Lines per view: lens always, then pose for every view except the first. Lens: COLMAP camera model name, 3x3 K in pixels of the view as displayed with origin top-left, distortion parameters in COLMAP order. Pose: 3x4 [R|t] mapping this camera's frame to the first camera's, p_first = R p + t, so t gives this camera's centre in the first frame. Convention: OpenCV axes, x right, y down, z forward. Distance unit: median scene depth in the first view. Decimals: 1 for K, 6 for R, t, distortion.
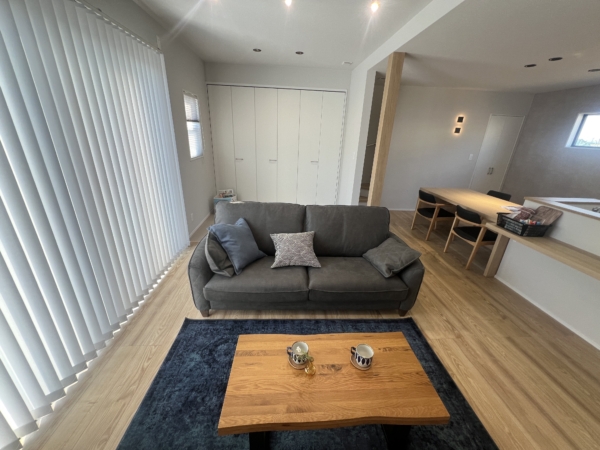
lens RADIAL K [[239.9, 0, 297.8], [0, 239.9, 224.3], [0, 0, 1]] dist [-0.000734, 0.000541]
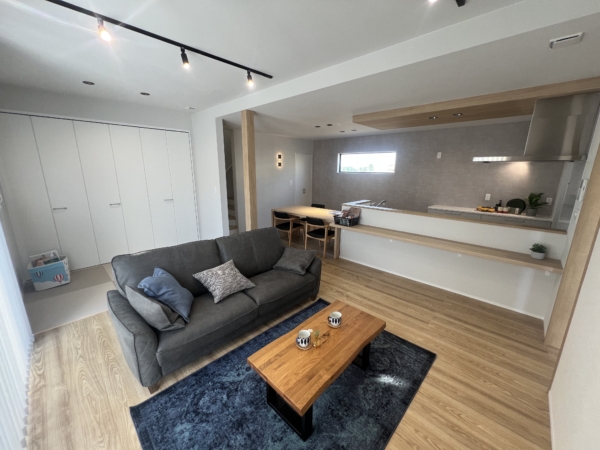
lens RADIAL K [[239.9, 0, 299.3], [0, 239.9, 224.4], [0, 0, 1]] dist [-0.000734, 0.000541]
pose [[0.736308, -0.189038, 0.649704, -0.420345], [0.266099, 0.963713, -0.021168, -0.022605], [-0.622127, 0.188472, 0.759892, -0.053049]]
